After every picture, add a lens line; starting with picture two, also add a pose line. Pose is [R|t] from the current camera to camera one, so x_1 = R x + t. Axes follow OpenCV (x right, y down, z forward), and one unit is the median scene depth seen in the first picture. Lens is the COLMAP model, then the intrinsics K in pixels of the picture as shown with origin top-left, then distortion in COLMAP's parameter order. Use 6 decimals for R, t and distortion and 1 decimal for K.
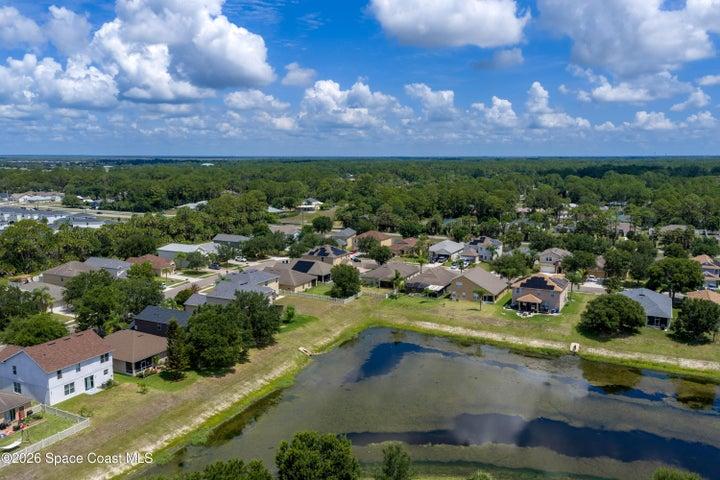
lens RADIAL K [[596.2, 0, 360.0], [0, 596.2, 240.0], [0, 0, 1]] dist [0.026679, 0.002568]
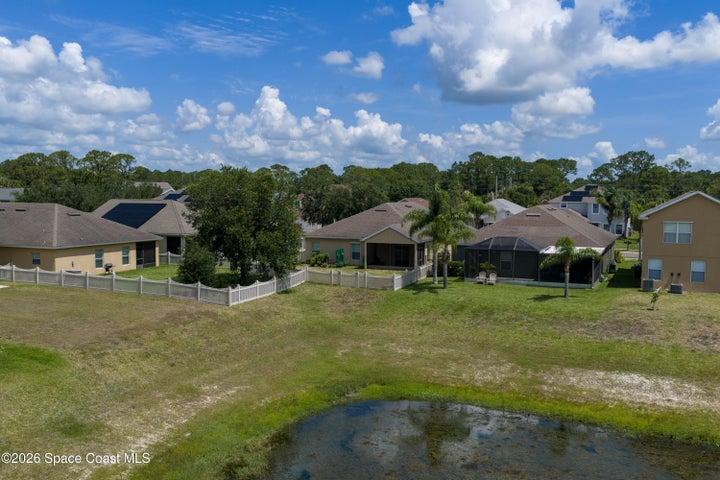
lens RADIAL K [[702.3, 0, 360.0], [0, 702.3, 240.0], [0, 0, 1]] dist [0.005832, -0.000626]
pose [[0.998146, 0.001040, 0.060849, 0.007300], [0.003494, 0.997226, -0.074356, 0.081003], [-0.060758, 0.074431, 0.995374, 0.564092]]
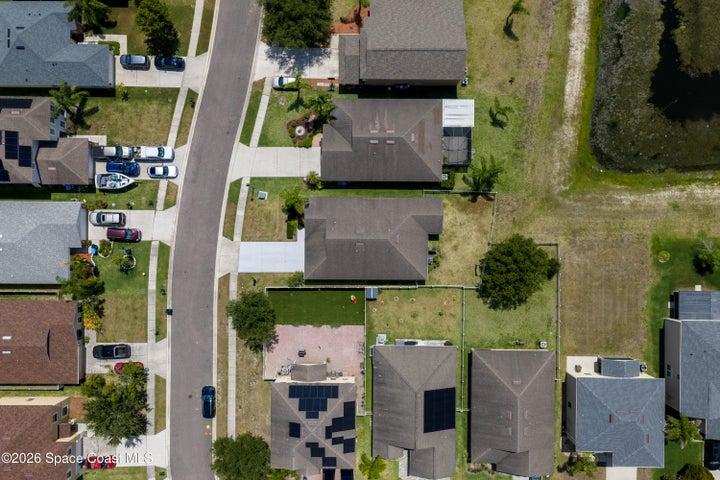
lens RADIAL K [[596.2, 0, 360.0], [0, 596.2, 240.0], [0, 0, 1]] dist [0.026679, 0.002568]
pose [[-0.448195, -0.893936, -0.000793, 0.049984], [0.127103, -0.064604, 0.989783, -0.396105], [-0.884854, 0.443515, 0.142577, 0.863587]]
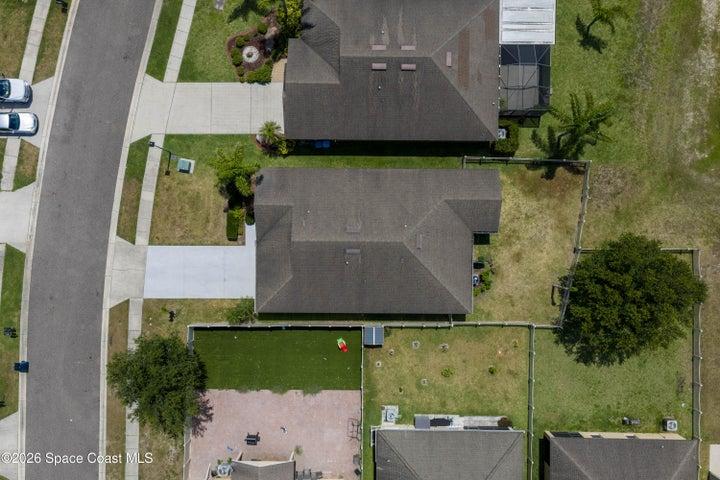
lens RADIAL K [[596.2, 0, 360.0], [0, 596.2, 240.0], [0, 0, 1]] dist [0.026679, 0.002568]
pose [[-0.446006, -0.895004, -0.006761, 0.051432], [0.123254, -0.068899, 0.989980, -0.203349], [-0.886503, 0.440704, 0.141043, 0.888532]]
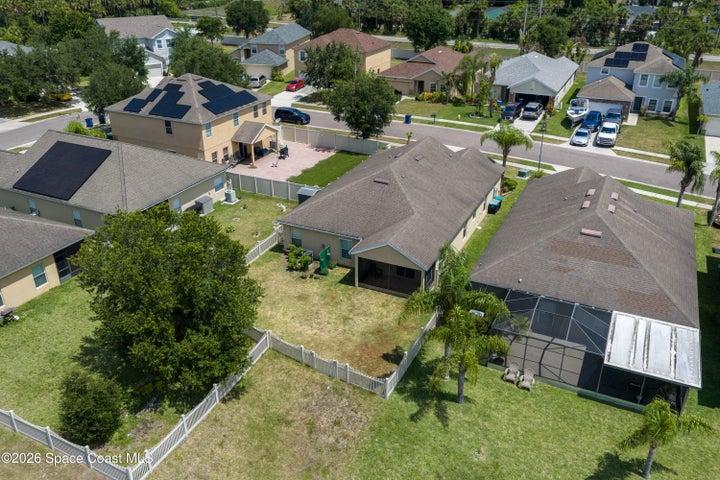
lens RADIAL K [[596.2, 0, 360.0], [0, 596.2, 240.0], [0, 0, 1]] dist [0.026679, 0.002568]
pose [[0.999729, -0.010831, 0.020600, 0.025674], [0.003914, 0.950754, 0.309921, -0.006317], [-0.022942, -0.309757, 0.950539, 0.686538]]
